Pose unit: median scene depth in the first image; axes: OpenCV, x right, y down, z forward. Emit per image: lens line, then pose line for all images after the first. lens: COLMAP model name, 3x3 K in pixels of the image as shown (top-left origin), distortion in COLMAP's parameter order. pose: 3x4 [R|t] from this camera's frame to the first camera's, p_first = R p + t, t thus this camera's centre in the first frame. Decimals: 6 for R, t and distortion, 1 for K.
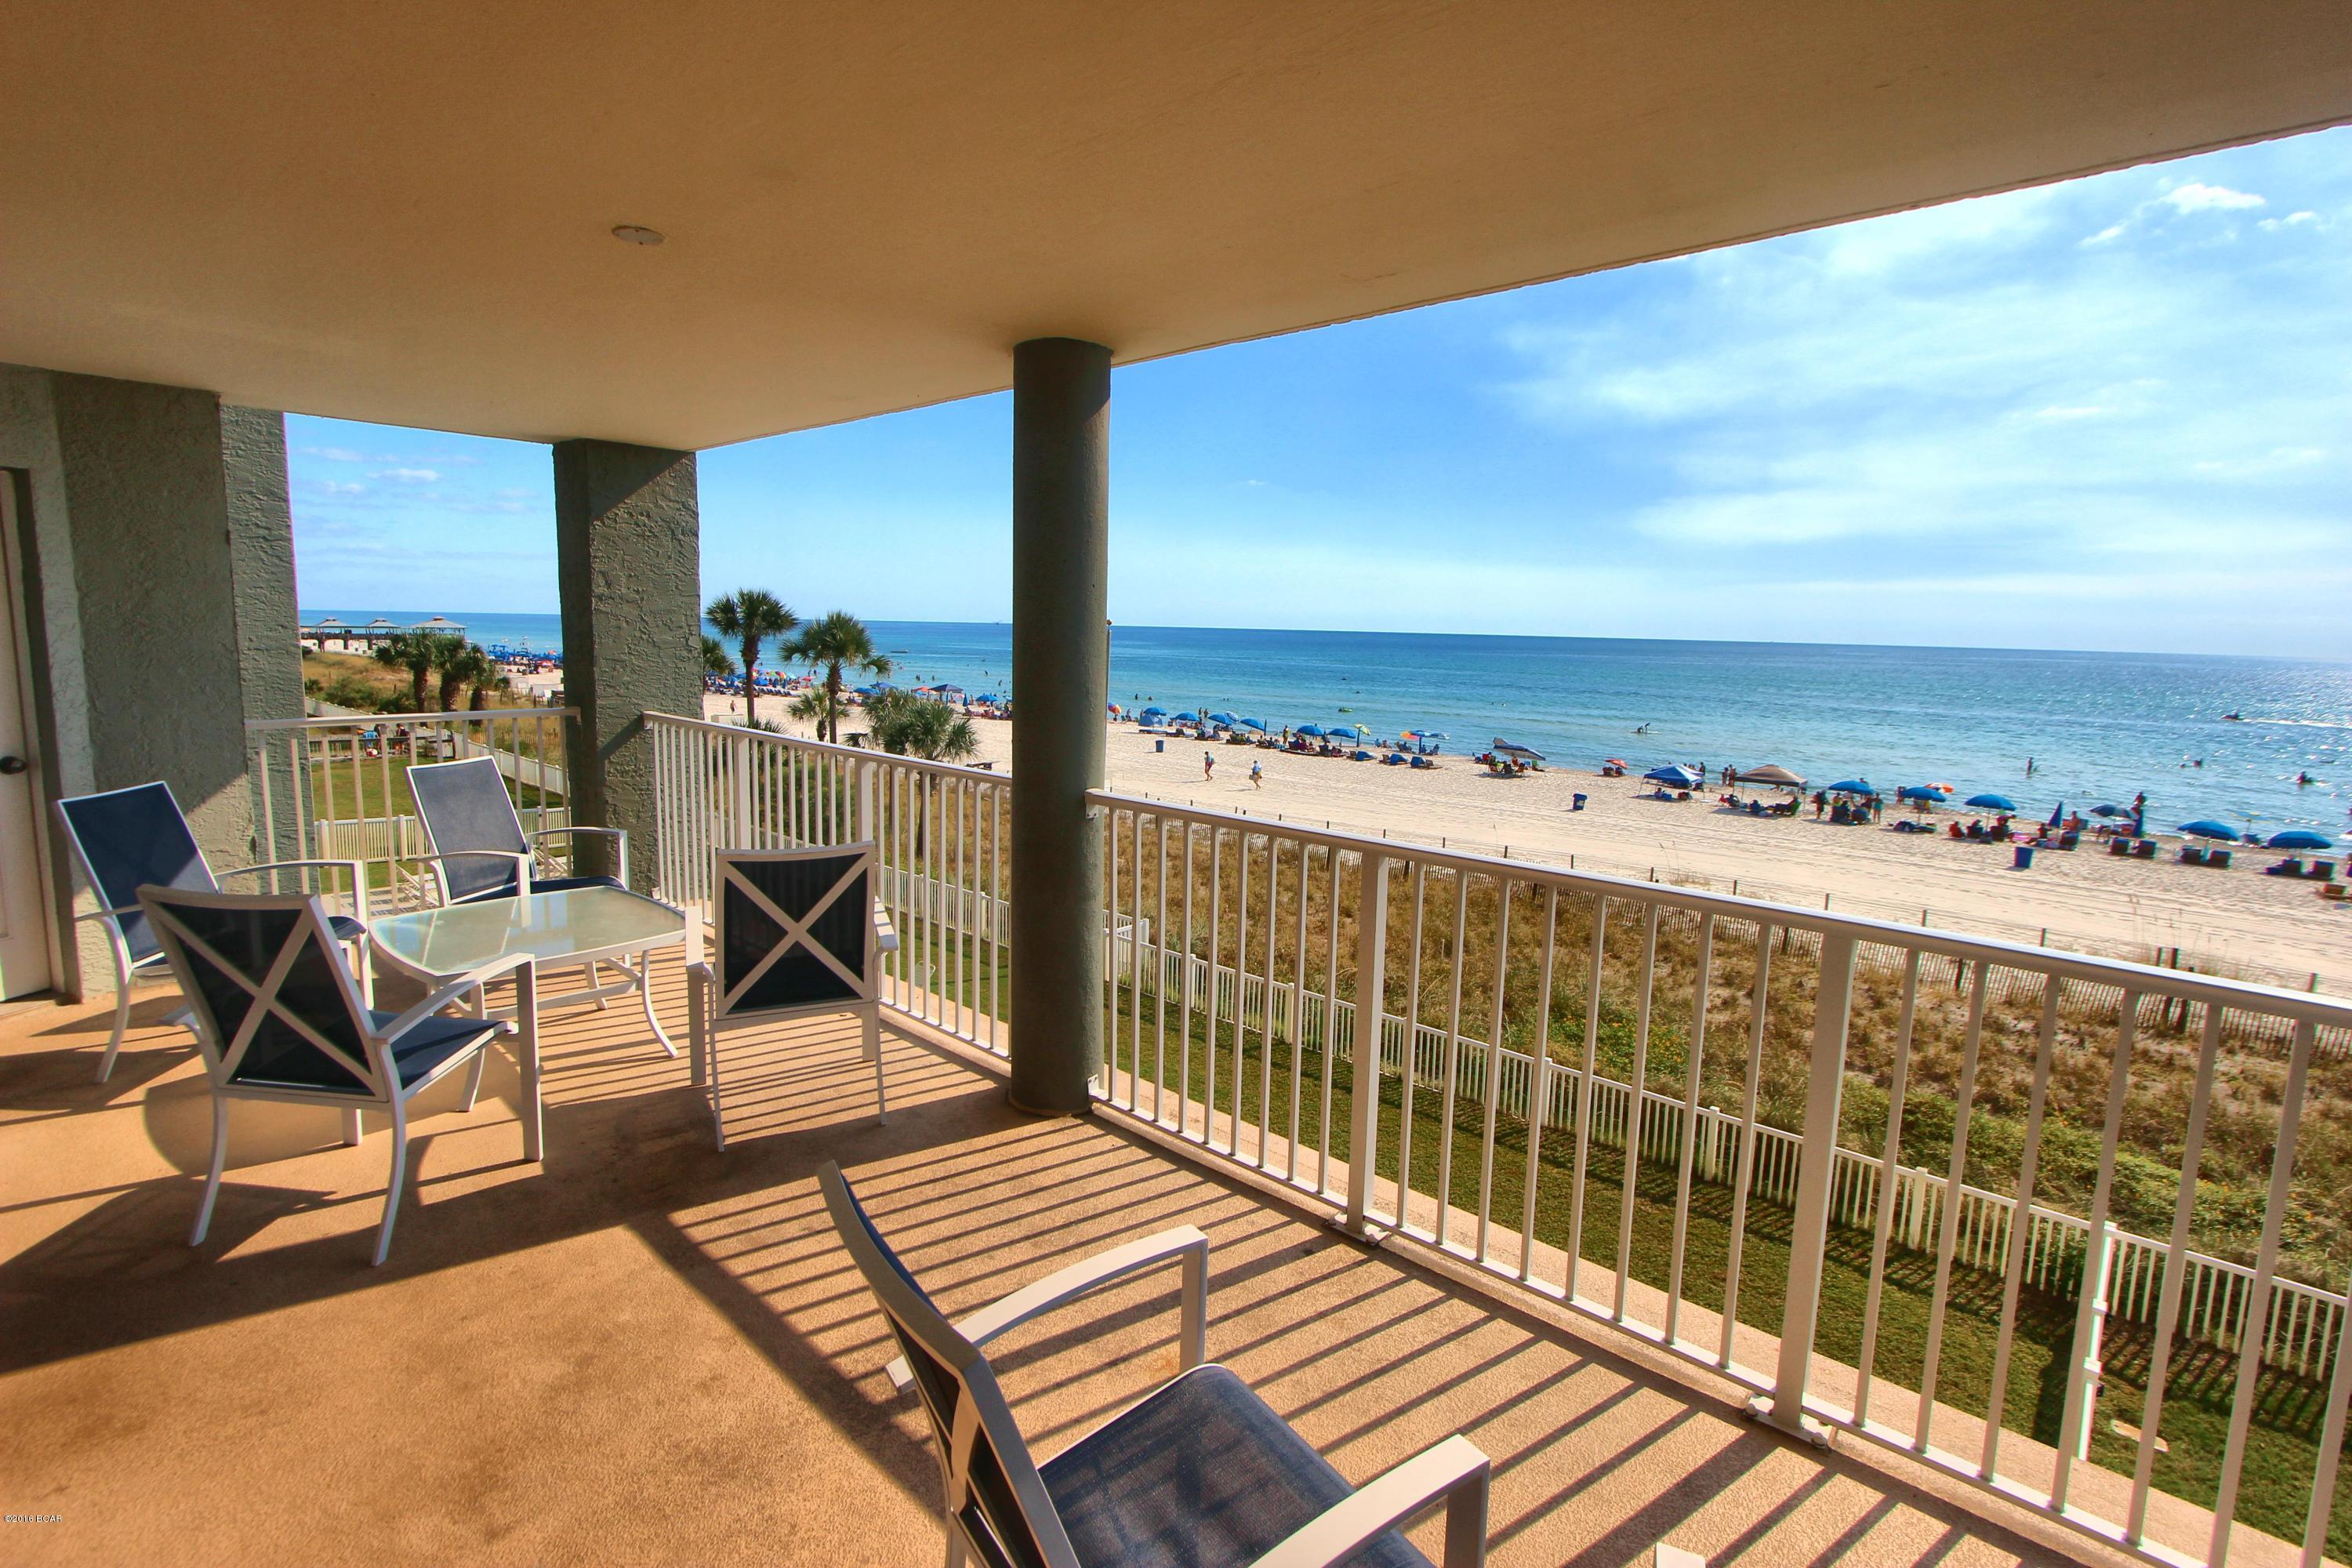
lens RADIAL K [[1081.4, 0, 1181.2], [0, 1081.4, 766.0], [0, 0, 1]] dist [-0.024577, 0.003892]
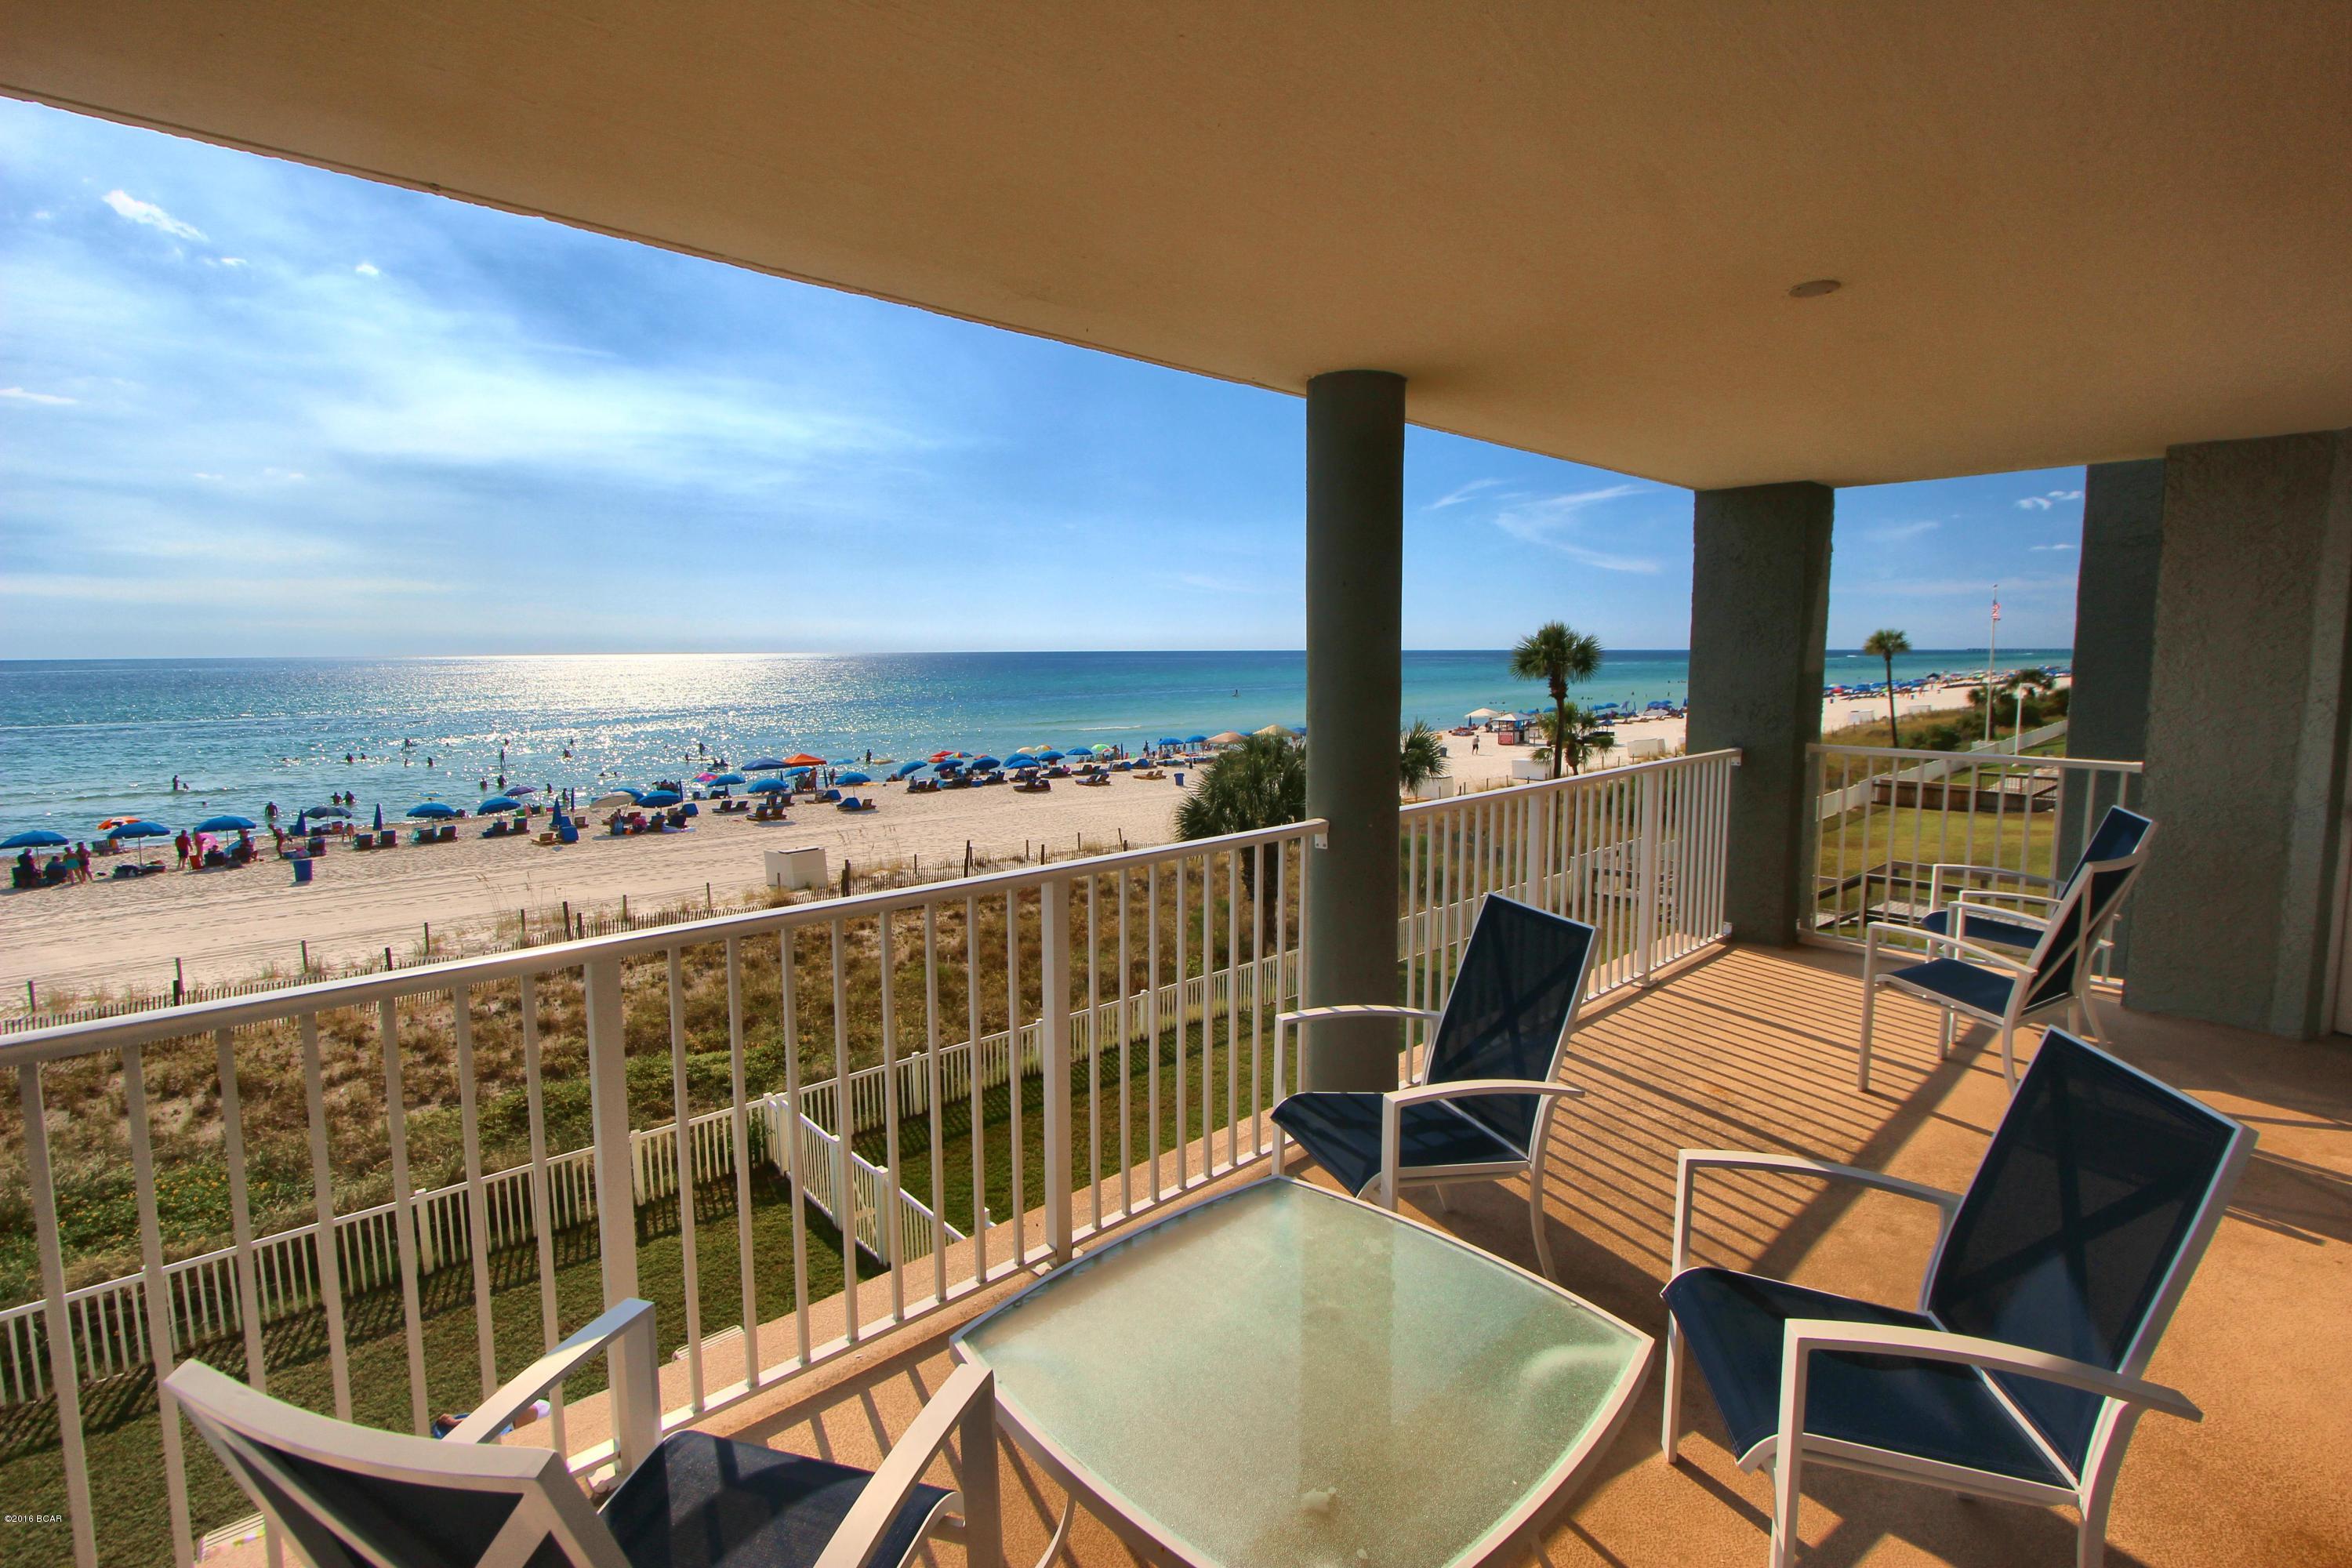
lens RADIAL K [[1081.4, 0, 1175.3], [0, 1081.4, 716.6], [0, 0, 1]] dist [-0.024577, 0.003892]
pose [[0.082294, -0.083889, 0.993071, -0.591011], [0.135750, 0.988107, 0.072220, -0.087314], [-0.987319, 0.128867, 0.092703, 0.568873]]
